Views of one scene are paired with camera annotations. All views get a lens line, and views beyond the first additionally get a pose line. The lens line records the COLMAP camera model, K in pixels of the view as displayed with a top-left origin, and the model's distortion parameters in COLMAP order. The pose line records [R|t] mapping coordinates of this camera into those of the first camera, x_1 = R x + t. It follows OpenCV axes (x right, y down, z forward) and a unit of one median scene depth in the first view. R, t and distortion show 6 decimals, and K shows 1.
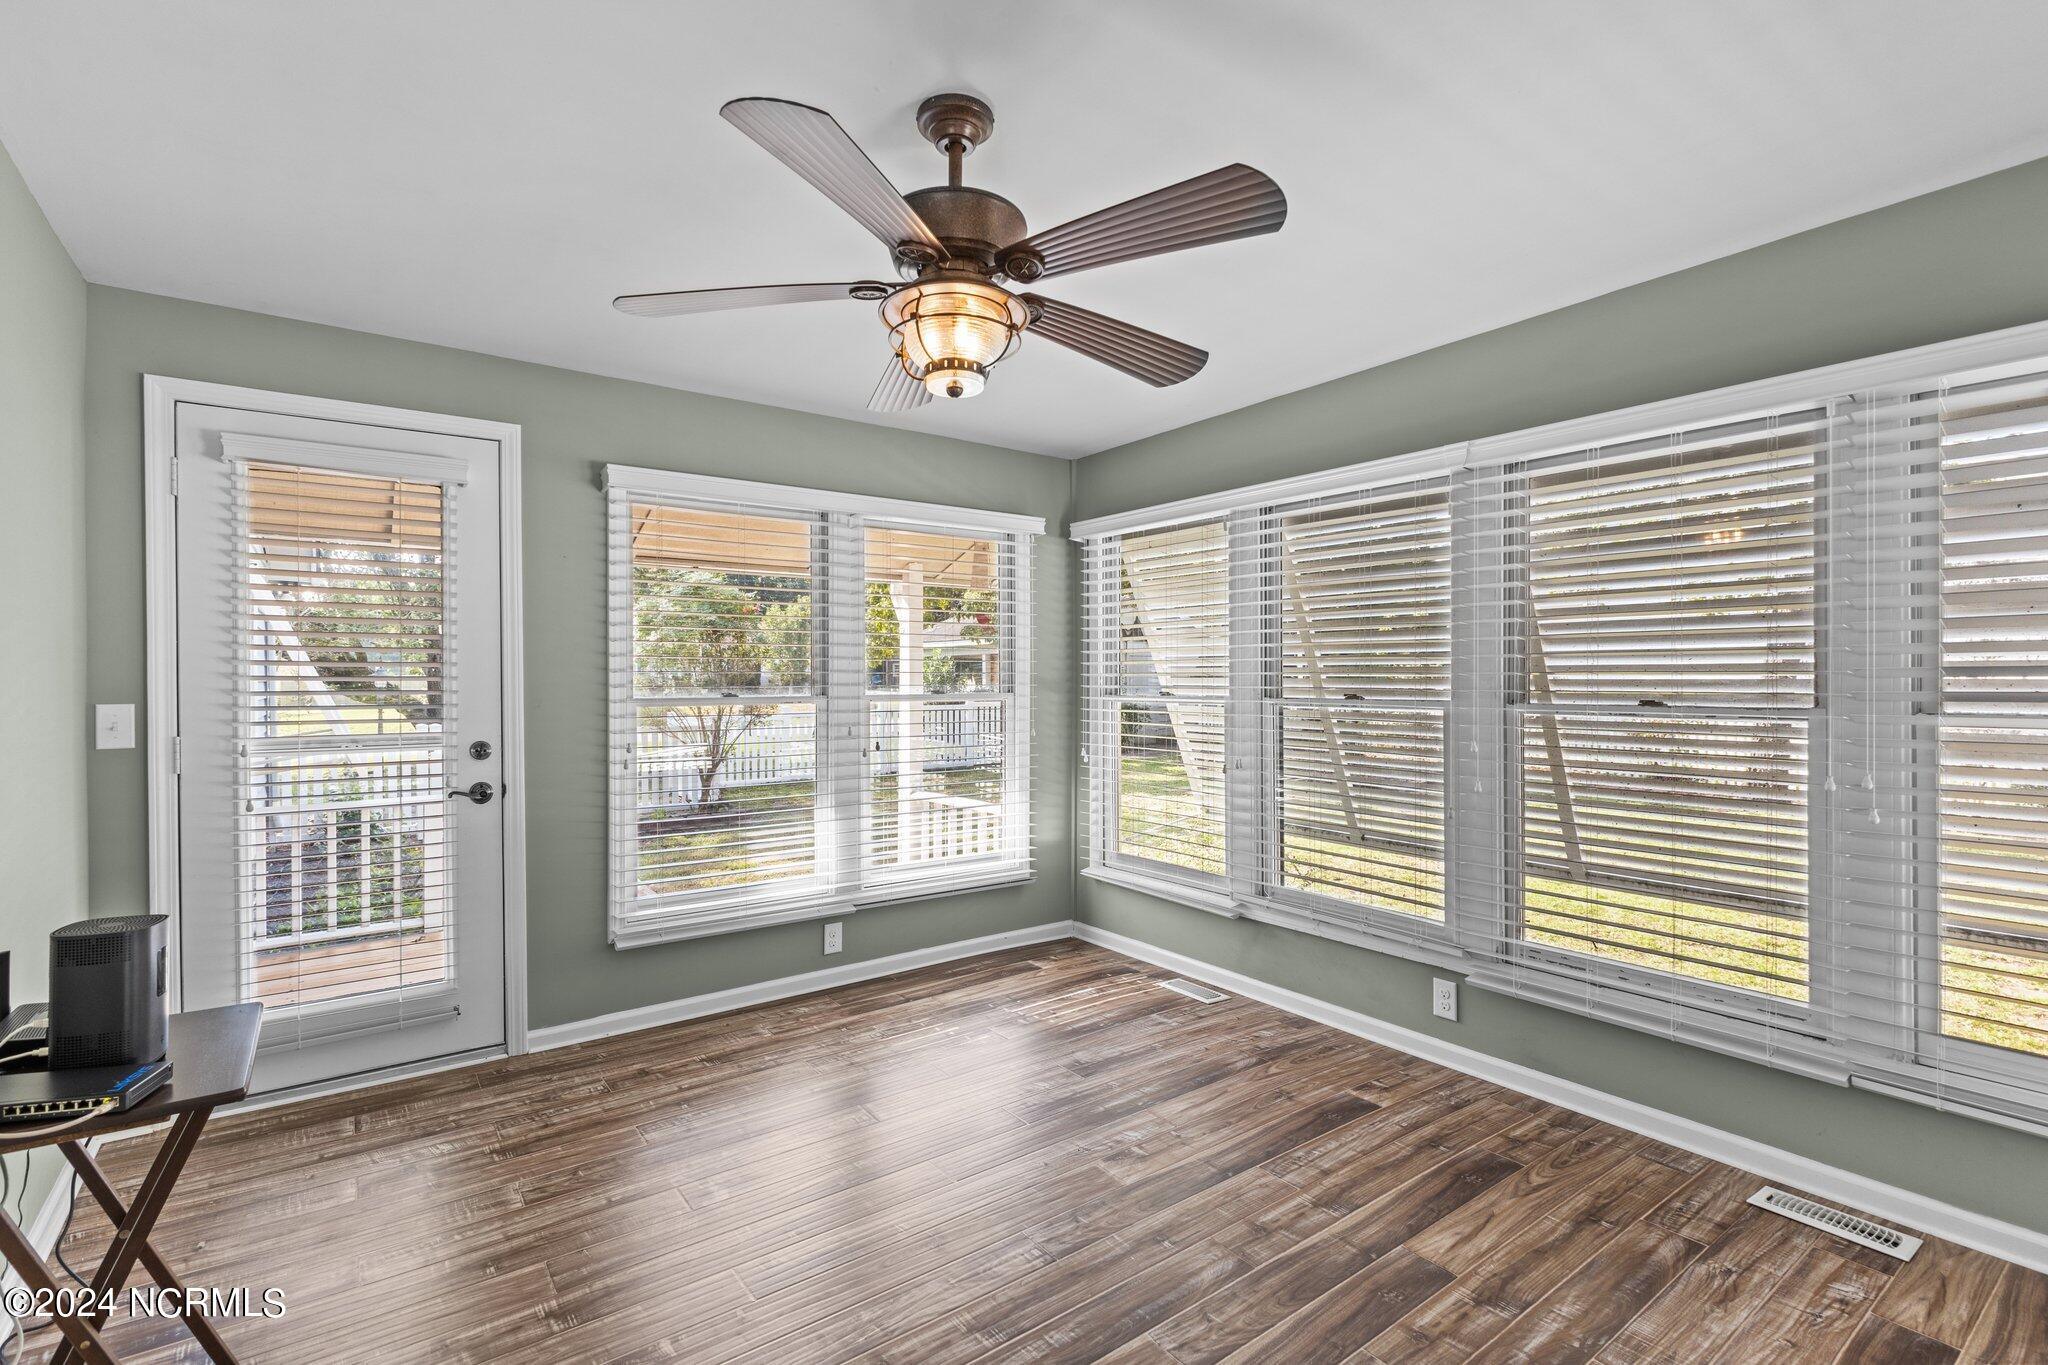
lens RADIAL K [[938.8, 0, 1022.4], [0, 938.8, 683.1], [0, 0, 1]] dist [-0.002285, -0.001112]
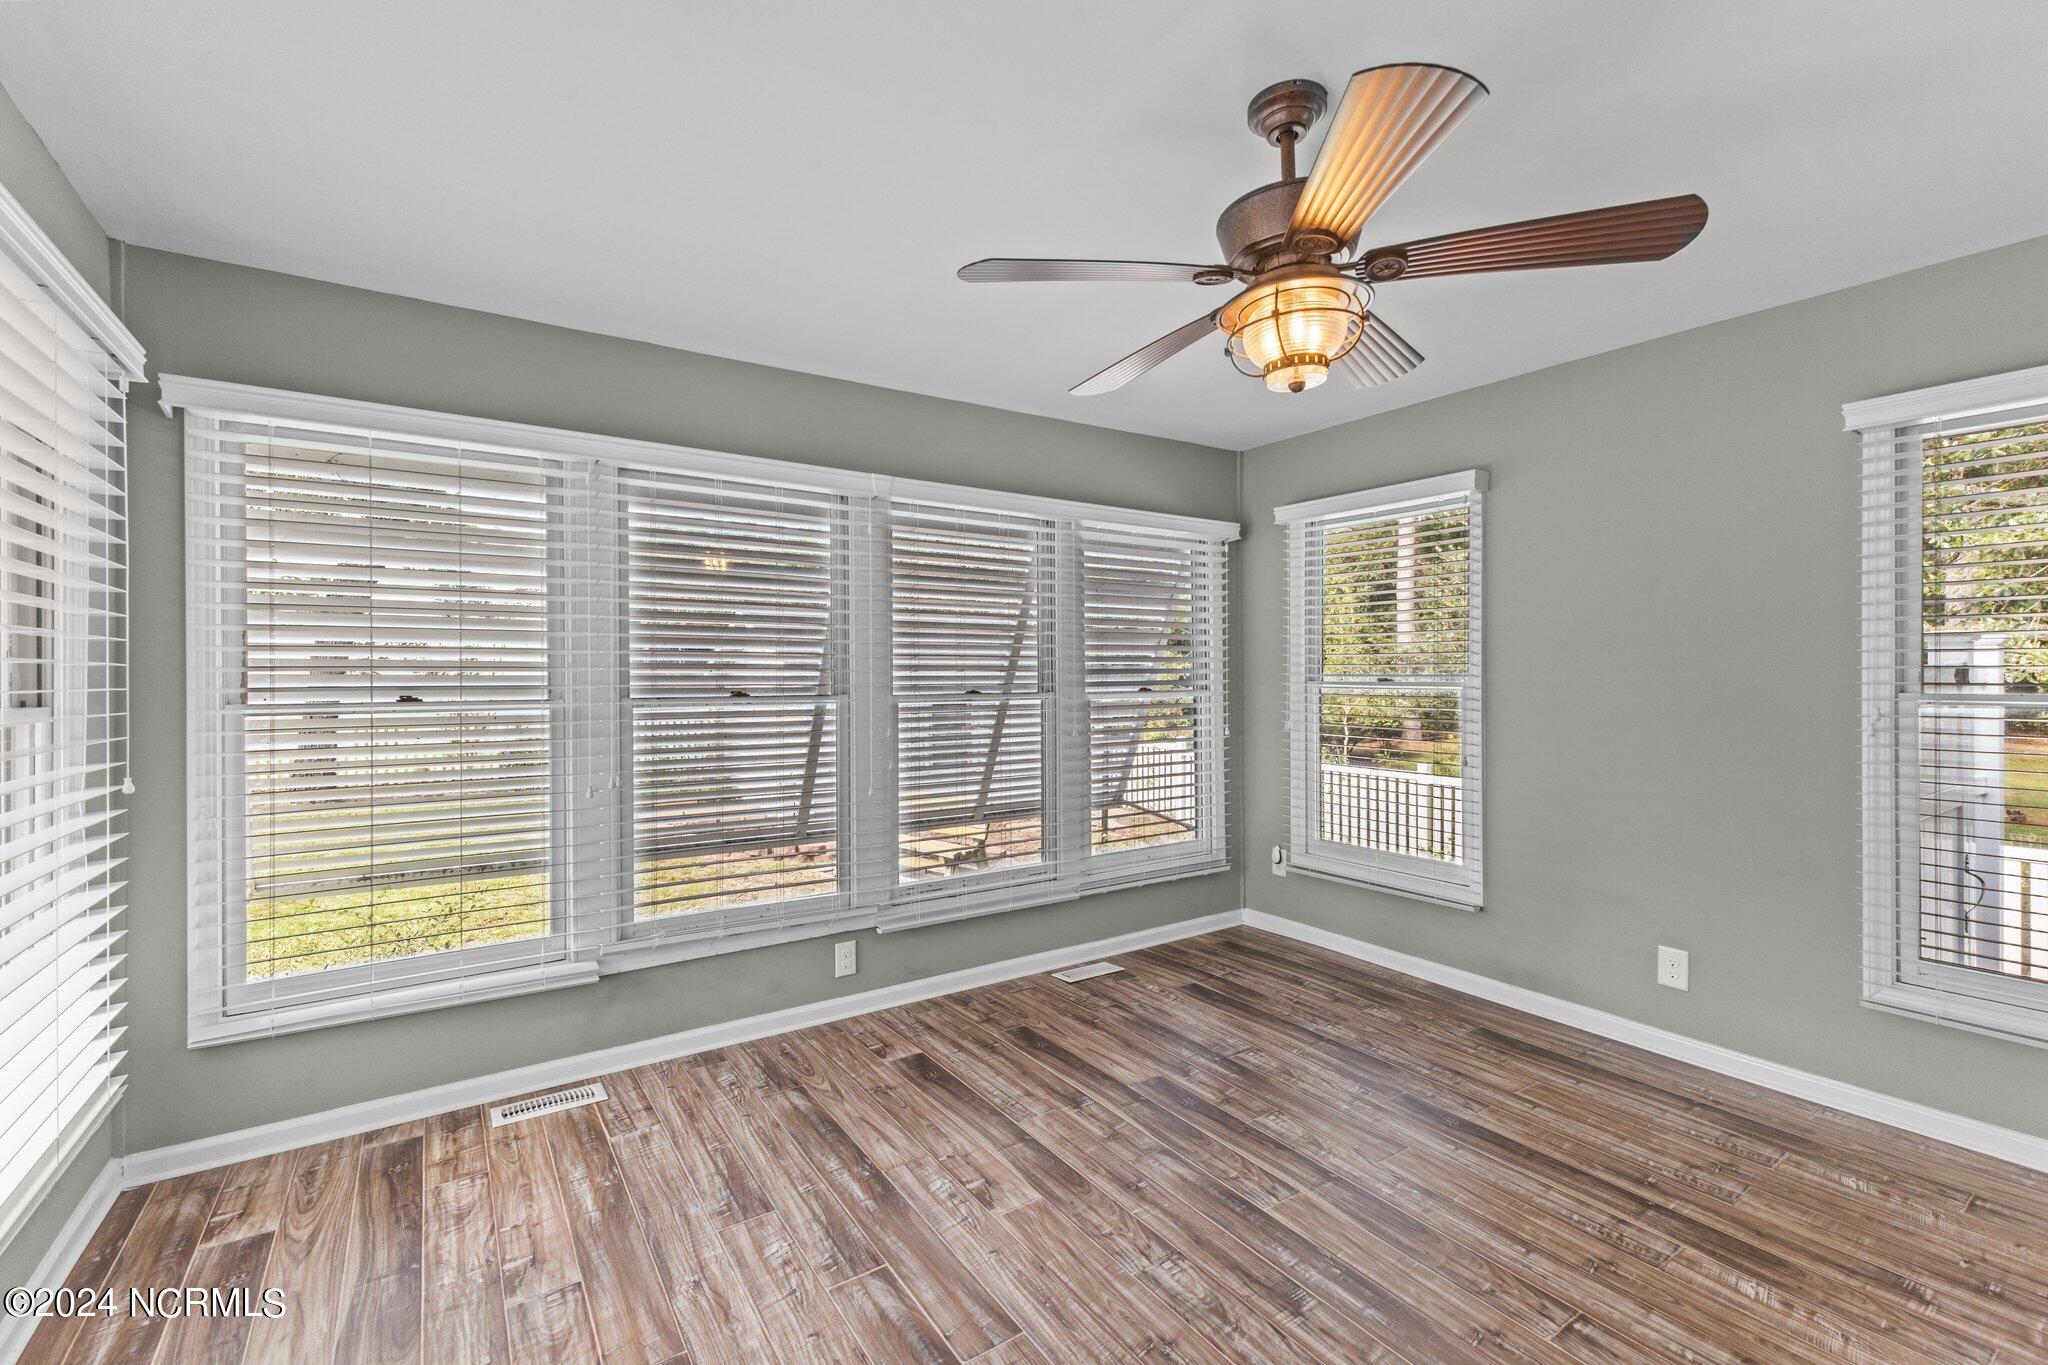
lens RADIAL K [[884.4, 0, 1024.4], [0, 884.4, 674.4], [0, 0, 1]] dist [0.005643, 0.000672]
pose [[0.035395, 0.001447, 0.999372, -0.627962], [0.007610, 0.999970, -0.001717, -0.002766], [-0.999344, 0.007666, 0.035383, 0.766605]]
